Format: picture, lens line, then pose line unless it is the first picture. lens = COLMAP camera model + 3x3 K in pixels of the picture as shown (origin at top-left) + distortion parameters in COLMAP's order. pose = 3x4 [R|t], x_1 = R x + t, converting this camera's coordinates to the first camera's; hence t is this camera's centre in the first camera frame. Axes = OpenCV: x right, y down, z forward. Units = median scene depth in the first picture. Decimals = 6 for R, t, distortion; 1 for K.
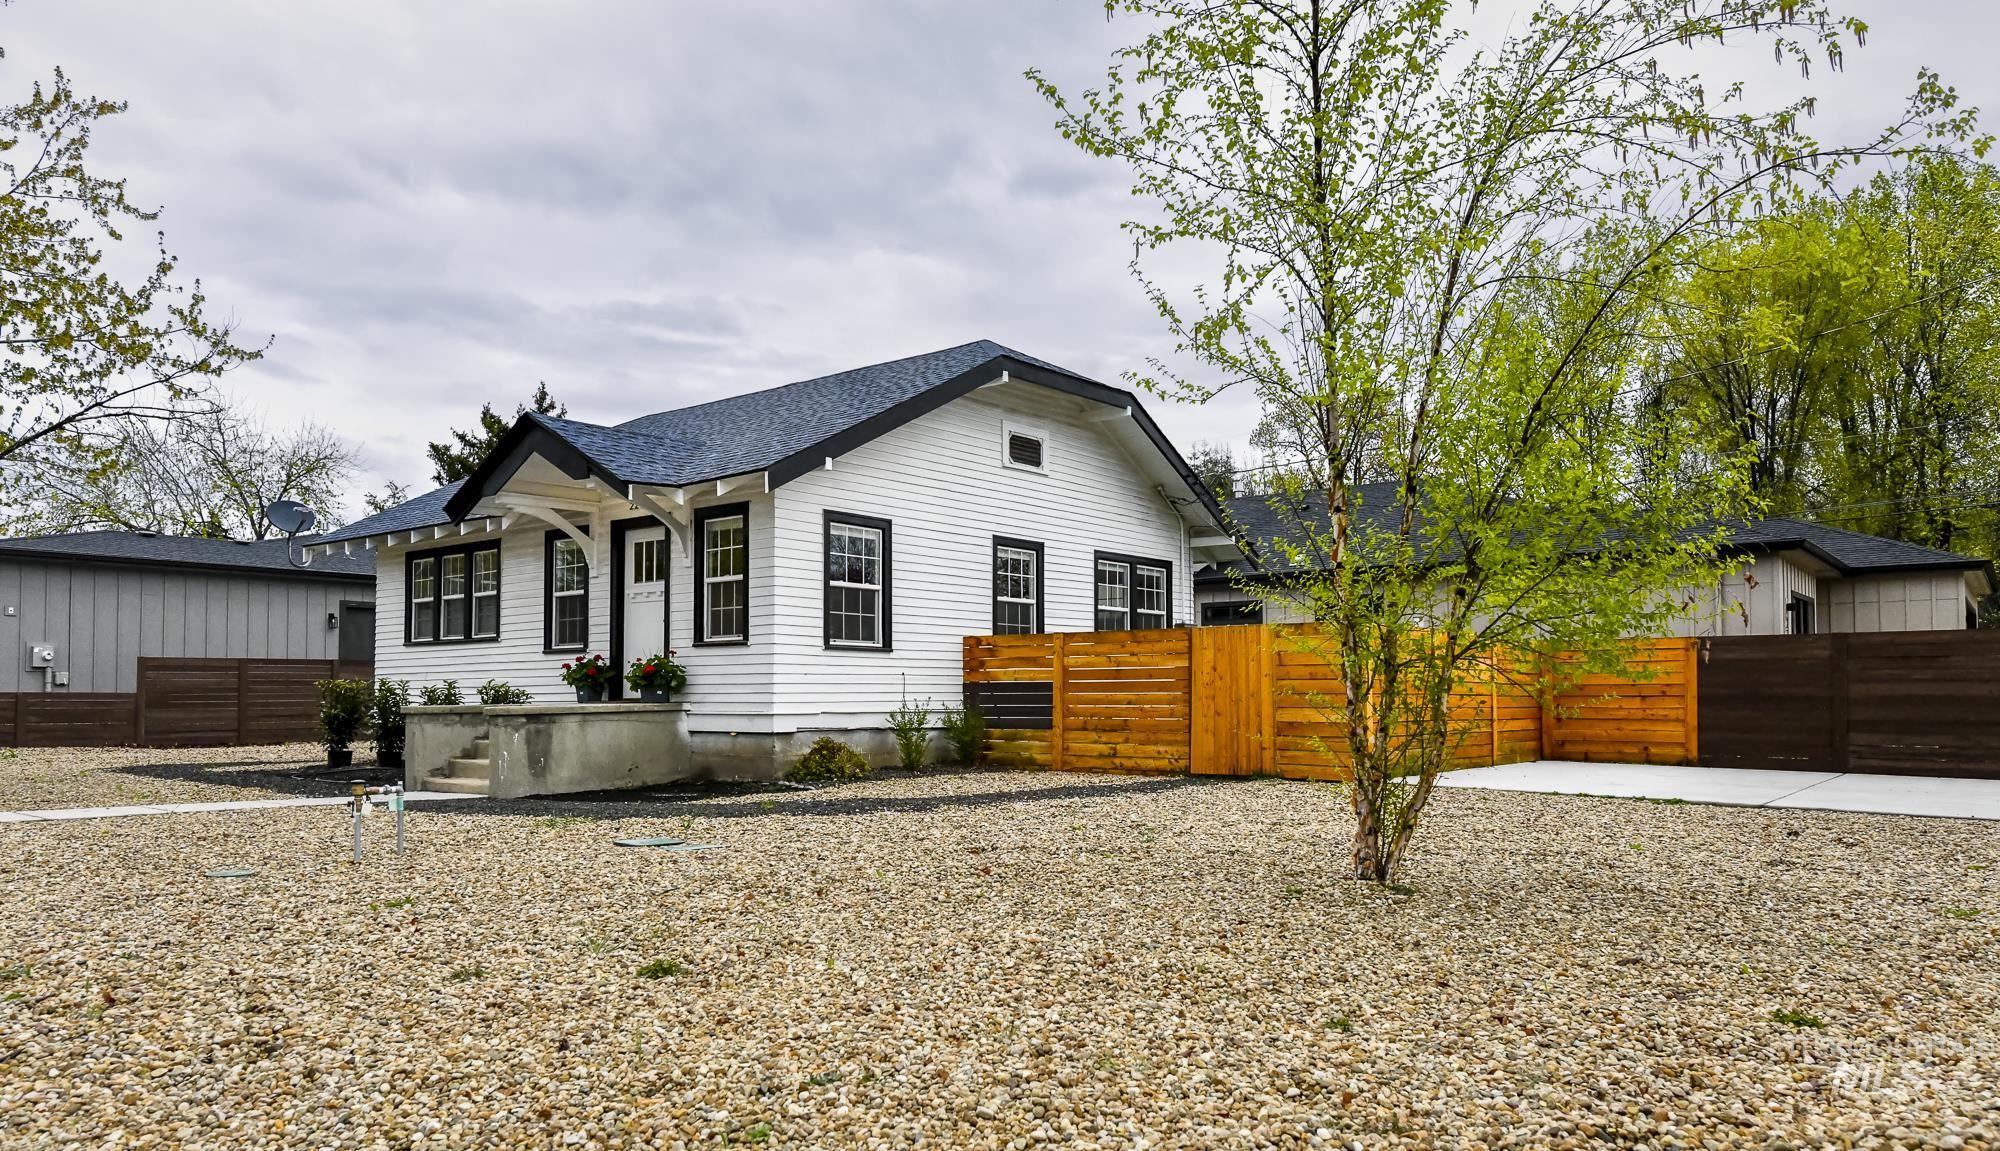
lens RADIAL K [[1330.2, 0, 1035.3], [0, 1330.2, 682.3], [0, 0, 1]] dist [-0.003657, -0.003765]
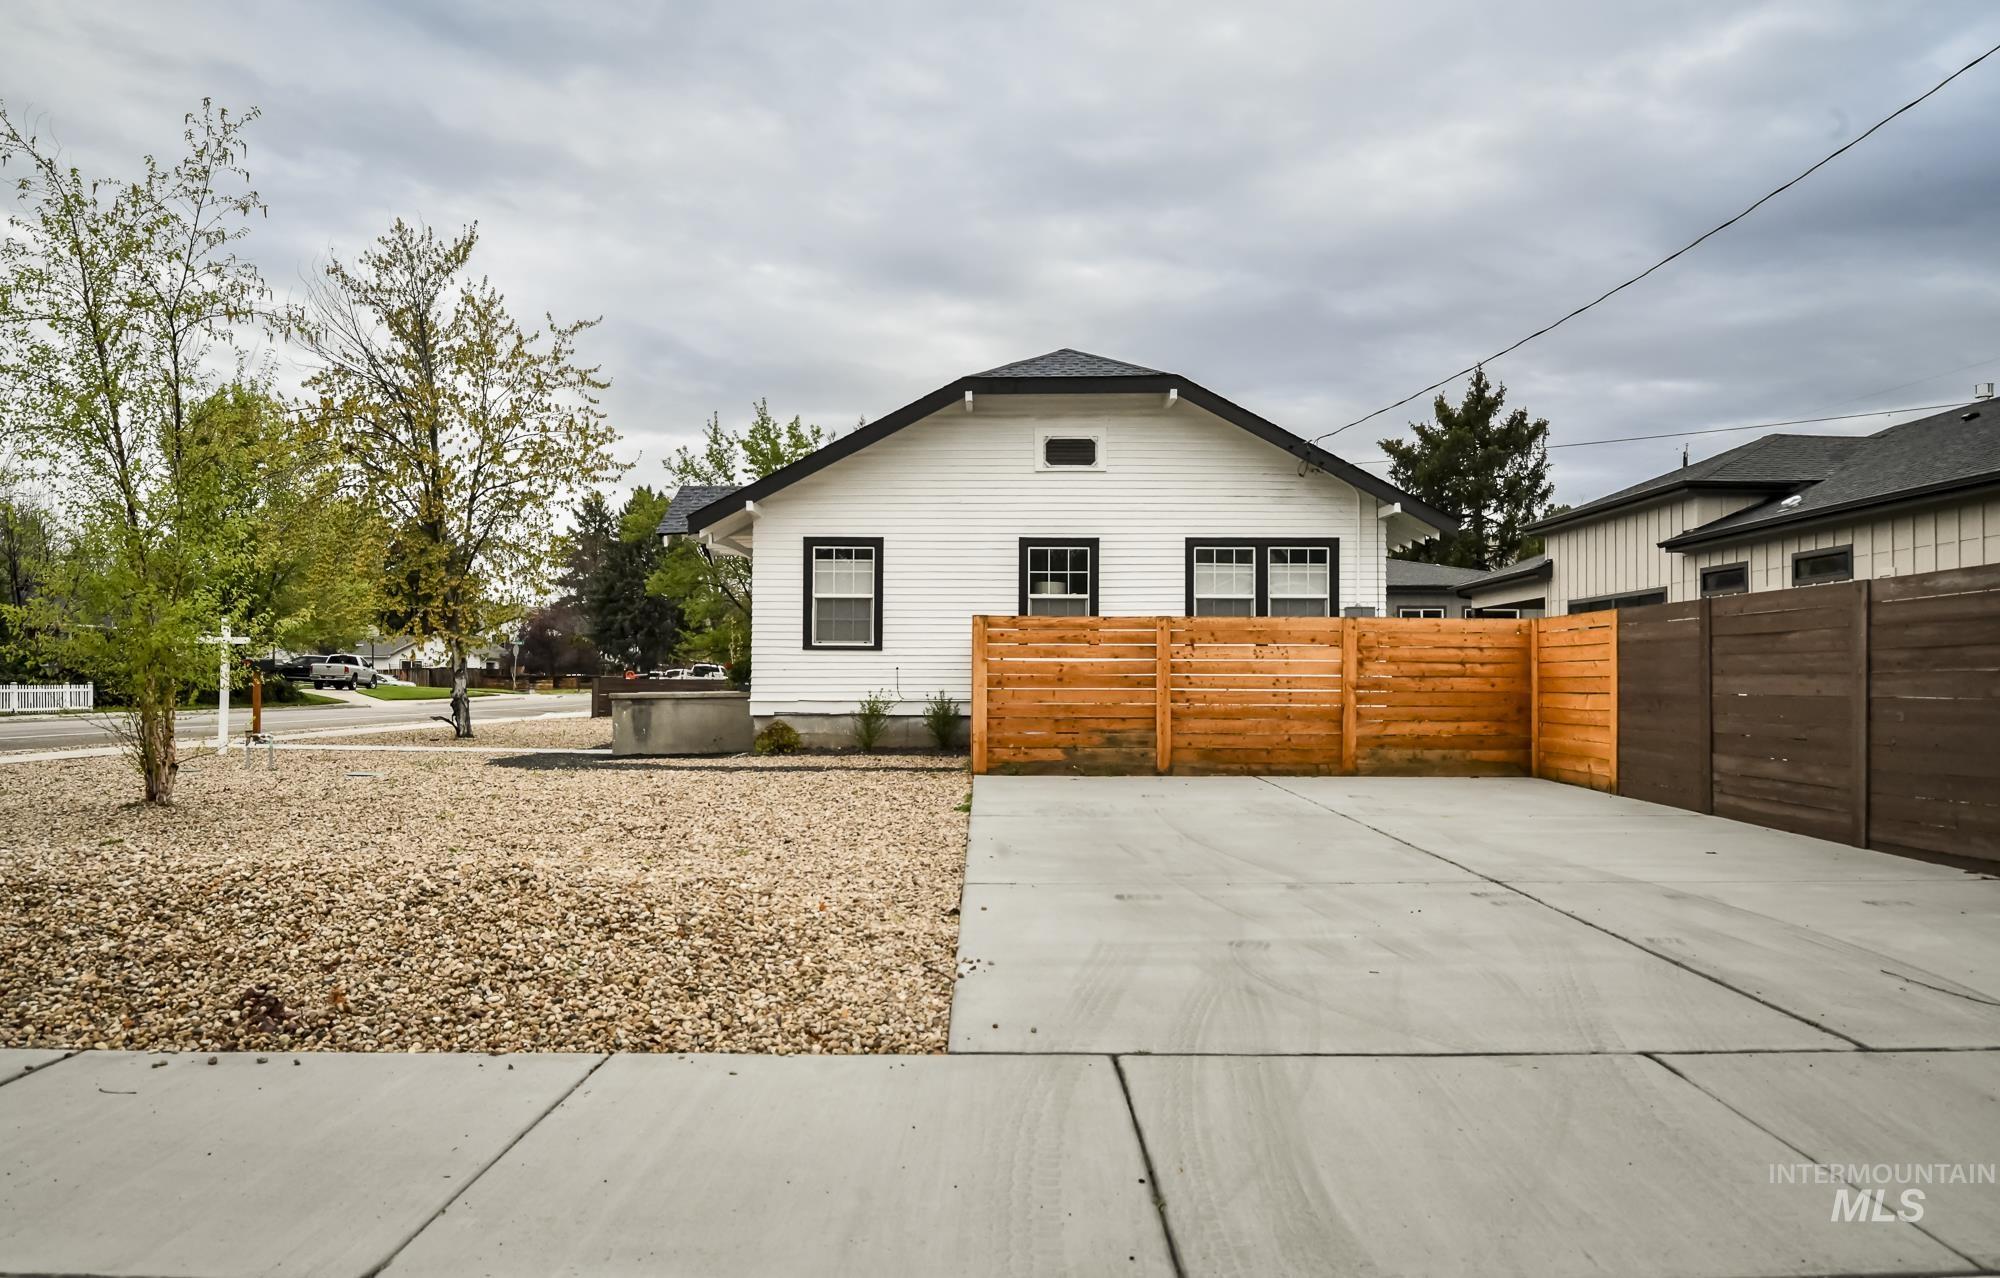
lens RADIAL K [[1415.2, 0, 991.6], [0, 1415.2, 645.2], [0, 0, 1]] dist [-0.004863, -0.000544]
pose [[0.613907, -0.017122, -0.789193, 0.906683], [0.005003, 0.999829, -0.017800, -0.003959], [0.789363, 0.006980, 0.613888, 0.303500]]
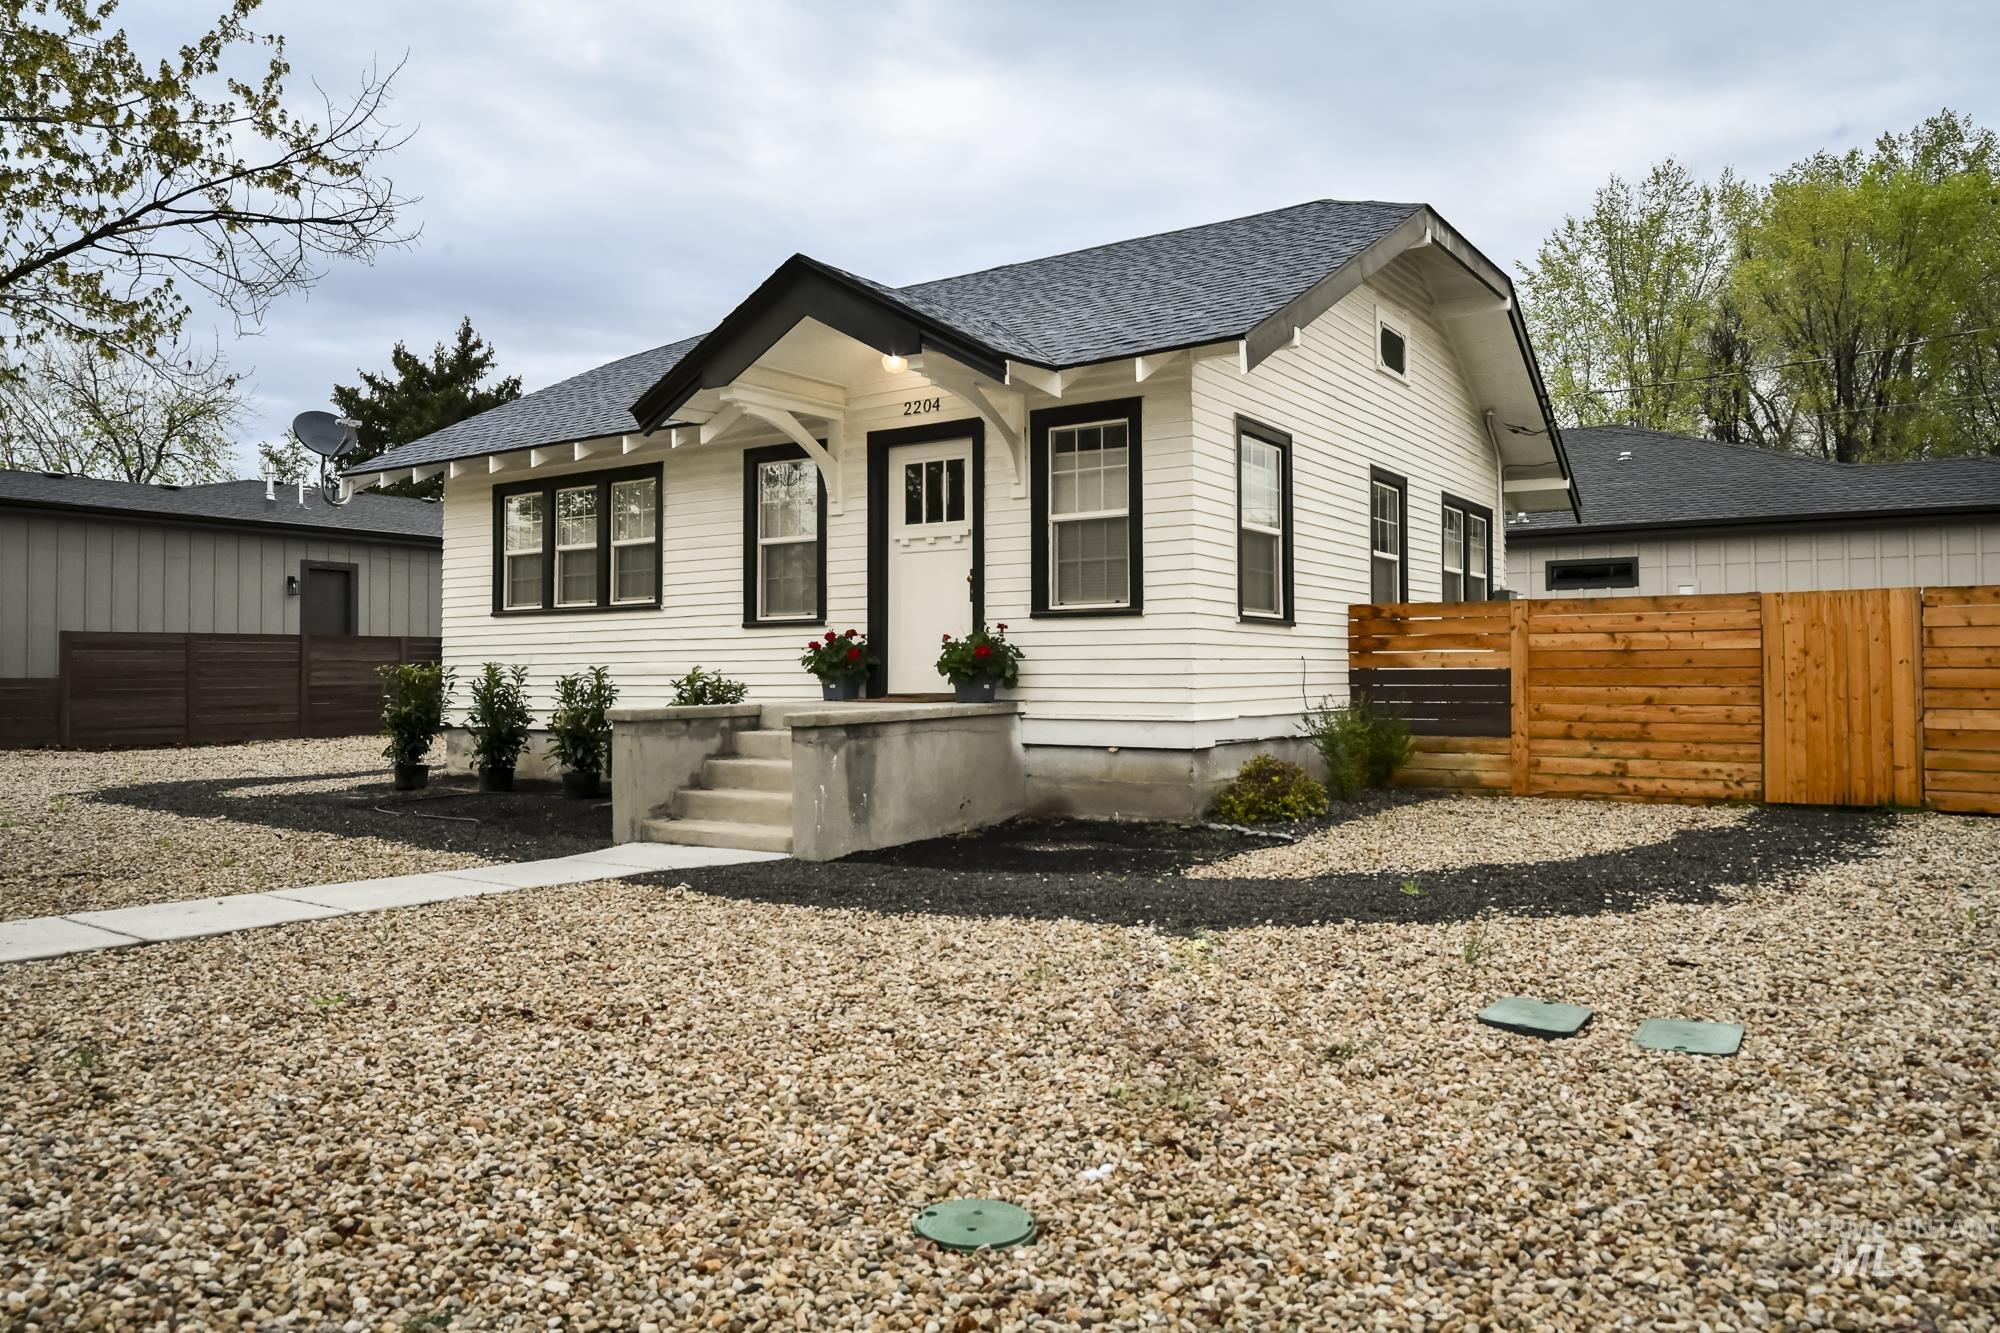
lens RADIAL K [[1373.5, 0, 1026.9], [0, 1373.5, 669.9], [0, 0, 1]] dist [-0.030532, -0.007292]
pose [[0.996888, -0.000089, 0.078825, -0.293512], [-0.000604, 0.999961, 0.008770, -0.006124], [-0.078823, -0.008791, 0.996850, 0.293561]]
